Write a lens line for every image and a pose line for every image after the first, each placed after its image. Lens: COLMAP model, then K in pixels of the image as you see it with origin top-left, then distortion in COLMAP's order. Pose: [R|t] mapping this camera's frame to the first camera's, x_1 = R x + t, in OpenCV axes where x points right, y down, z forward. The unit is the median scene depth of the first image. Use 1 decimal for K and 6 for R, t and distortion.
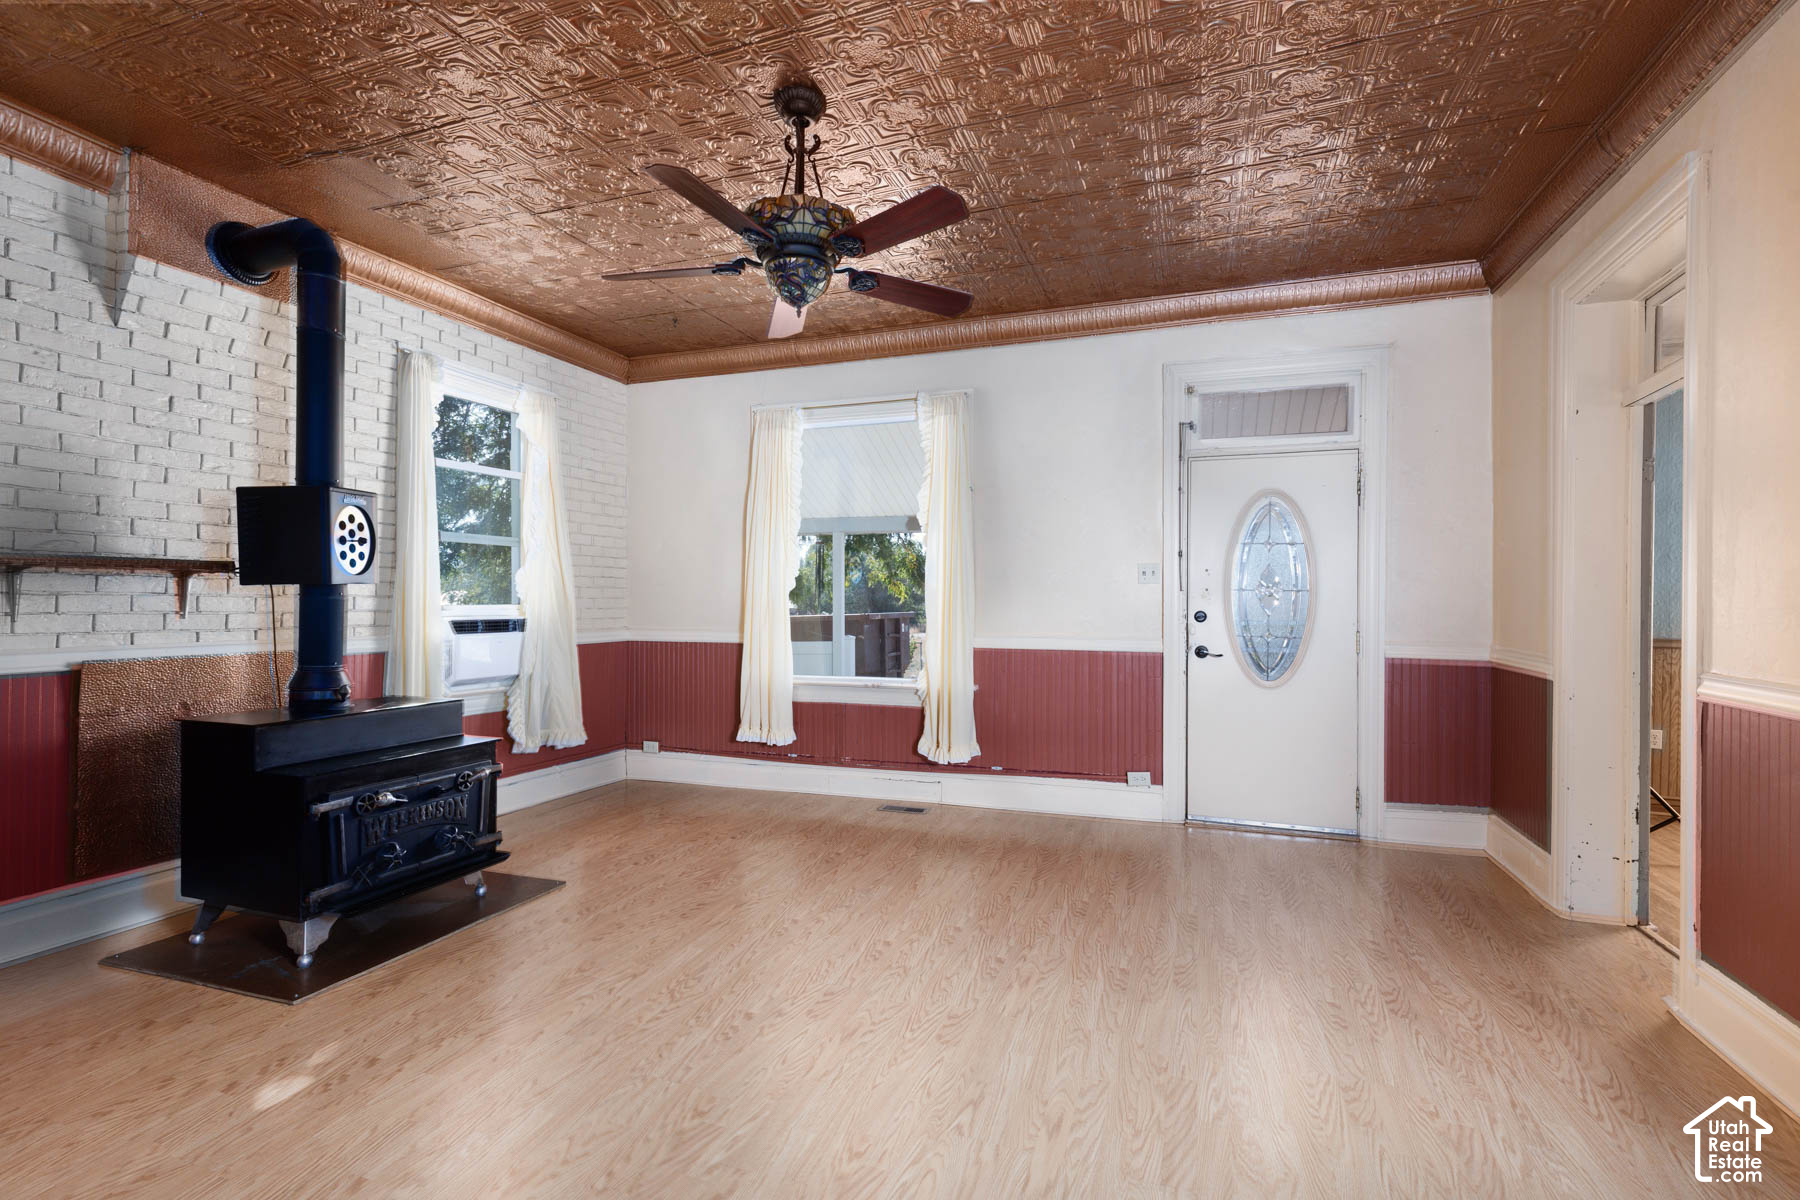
lens RADIAL K [[829.9, 0, 905.9], [0, 829.9, 596.2], [0, 0, 1]] dist [0.014581, -0.005893]
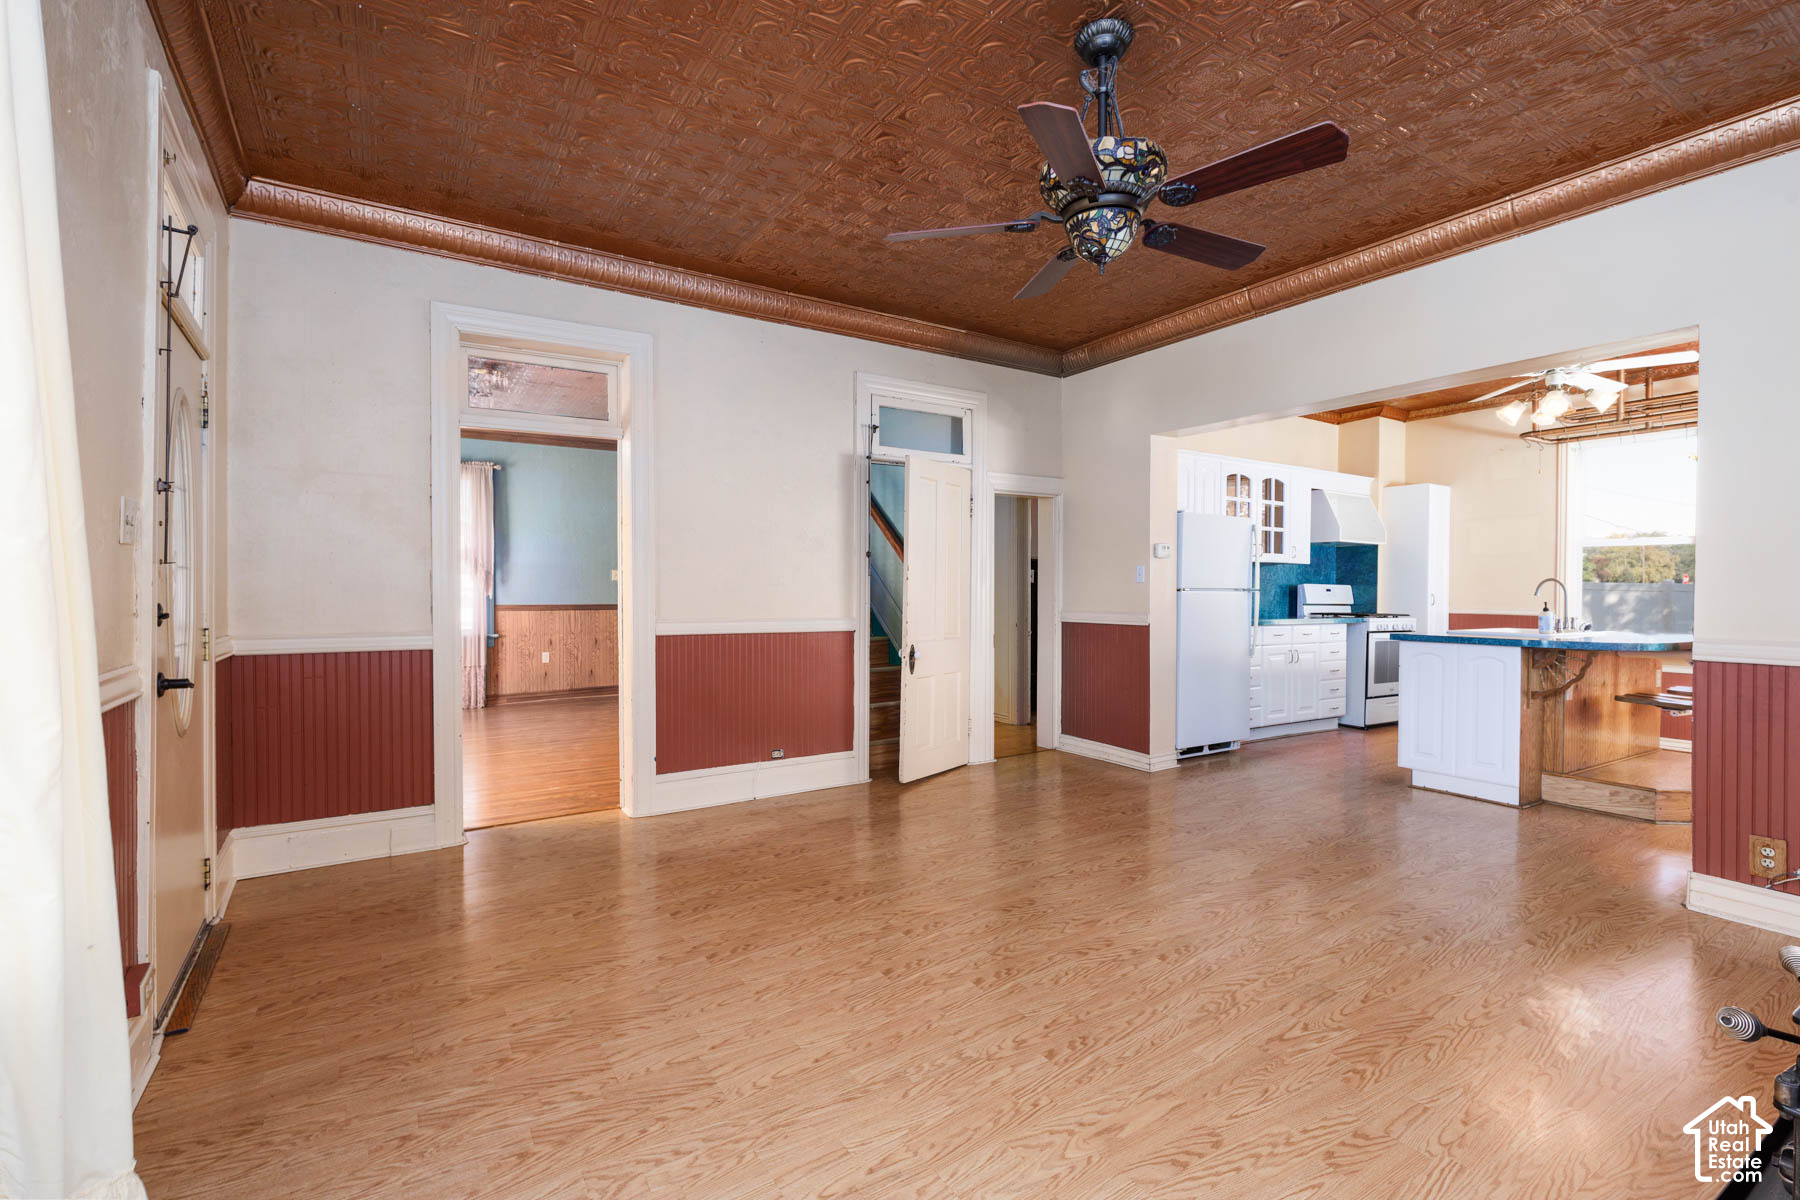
lens RADIAL K [[786.8, 0, 918.6], [0, 786.8, 595.2], [0, 0, 1]] dist [0.004367, -0.000407]
pose [[-0.795290, -0.016739, 0.605997, -0.332295], [-0.010974, 0.999852, 0.013216, 0.001724], [-0.606129, 0.003861, -0.795357, 1.207189]]
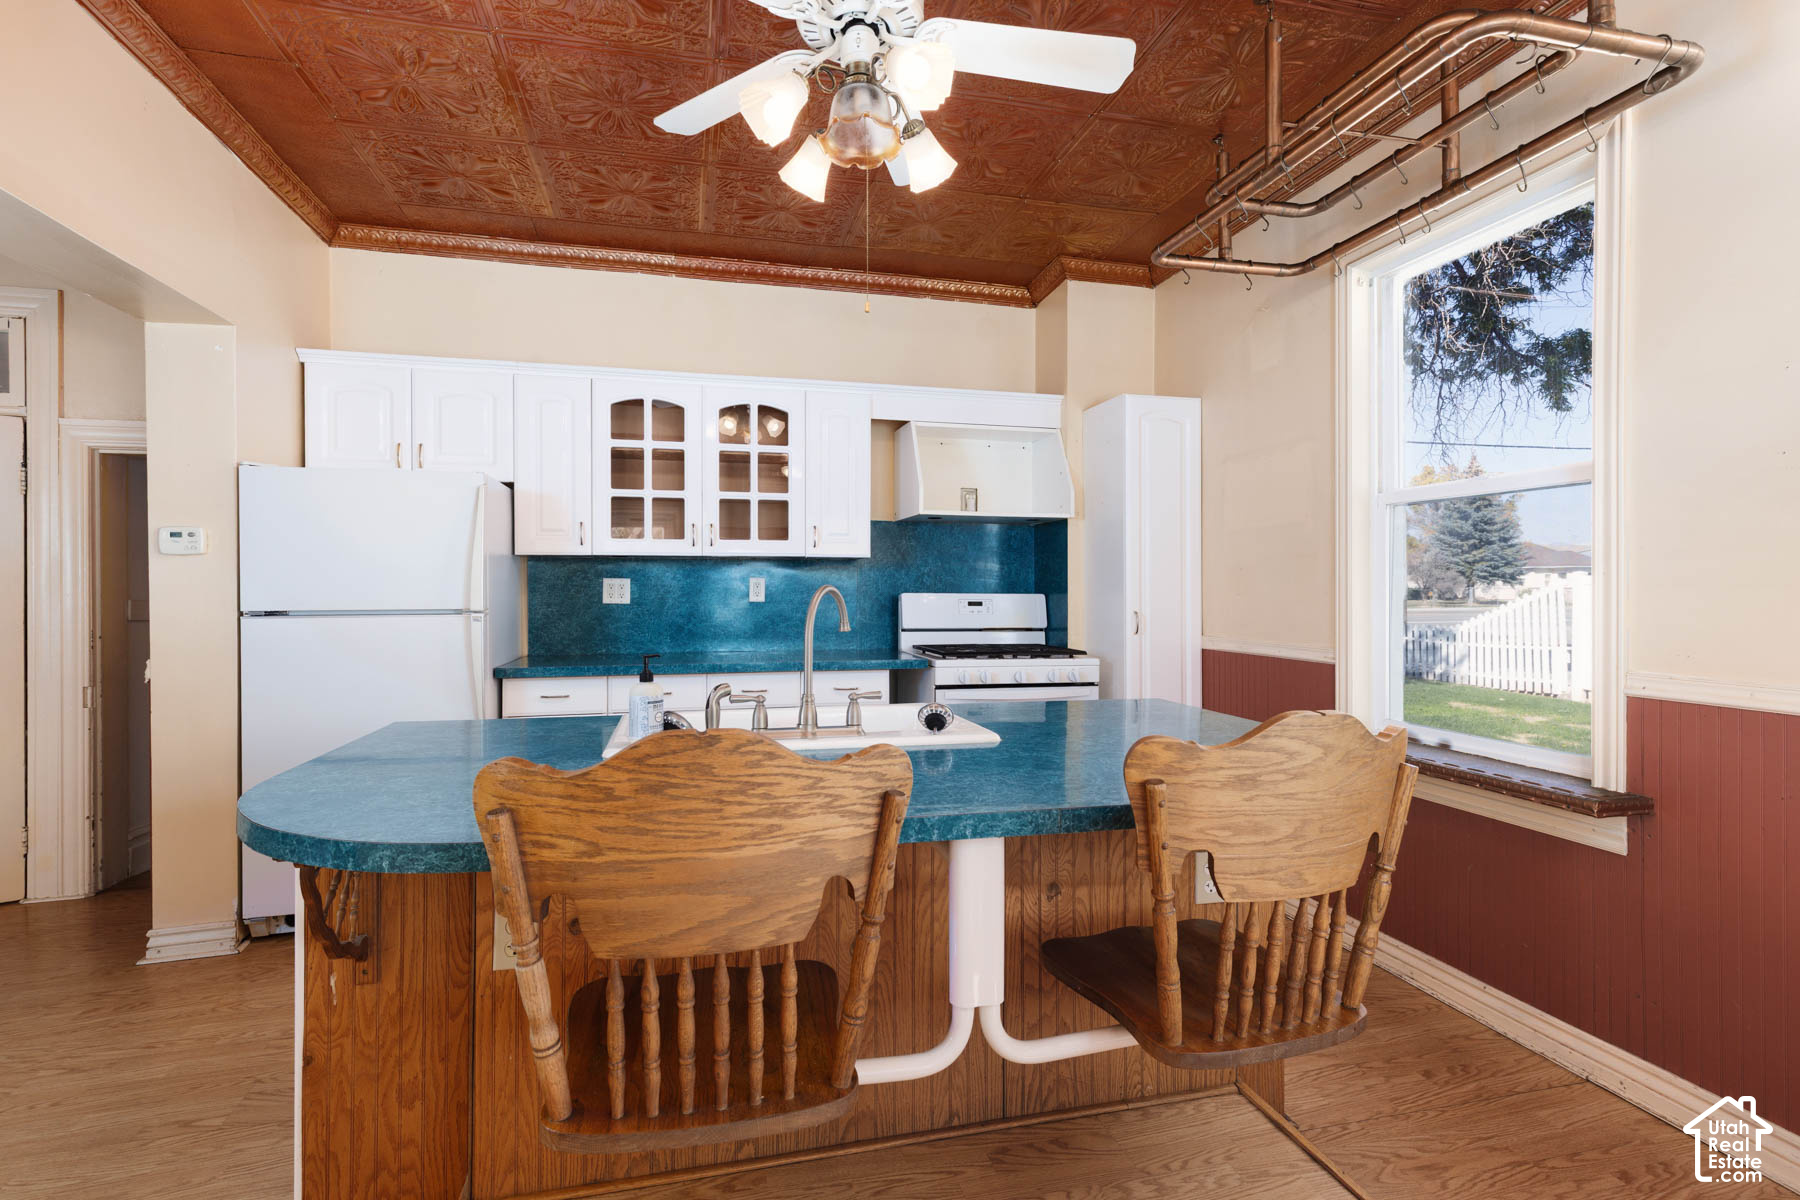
lens RADIAL K [[829.9, 0, 865.7], [0, 829.9, 594.7], [0, 0, 1]] dist [0.014581, -0.005893]
pose [[-0.561800, -0.008356, 0.827231, -0.786365], [-0.001215, 0.999956, 0.009276, -0.018430], [-0.827272, 0.004206, -0.561786, -0.130984]]
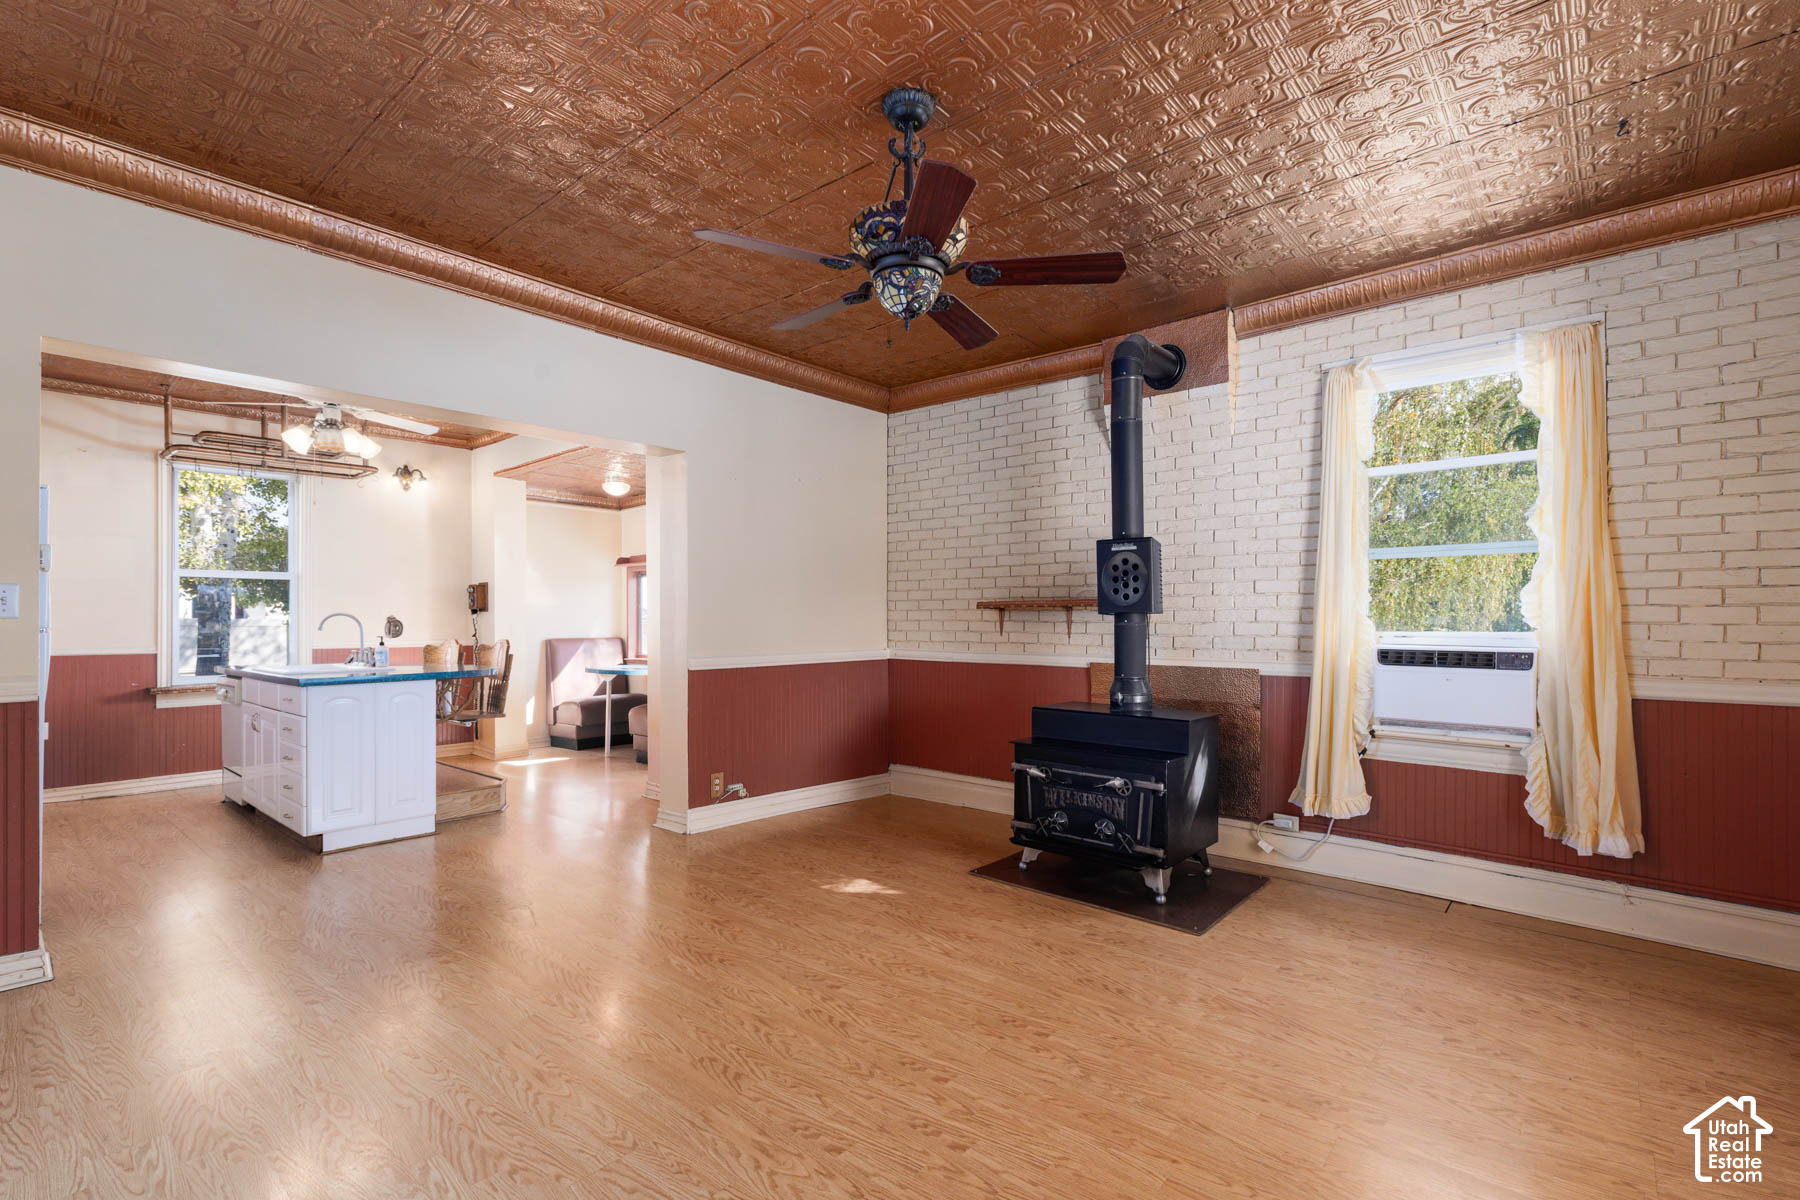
lens RADIAL K [[829.9, 0, 868.1], [0, 829.9, 618.4], [0, 0, 1]] dist [0.014581, -0.005893]
pose [[-0.398812, -0.005676, -0.917015, 0.502680], [0.001951, 0.999973, -0.007038, 0.001055], [0.917030, -0.004596, -0.398791, 0.886990]]
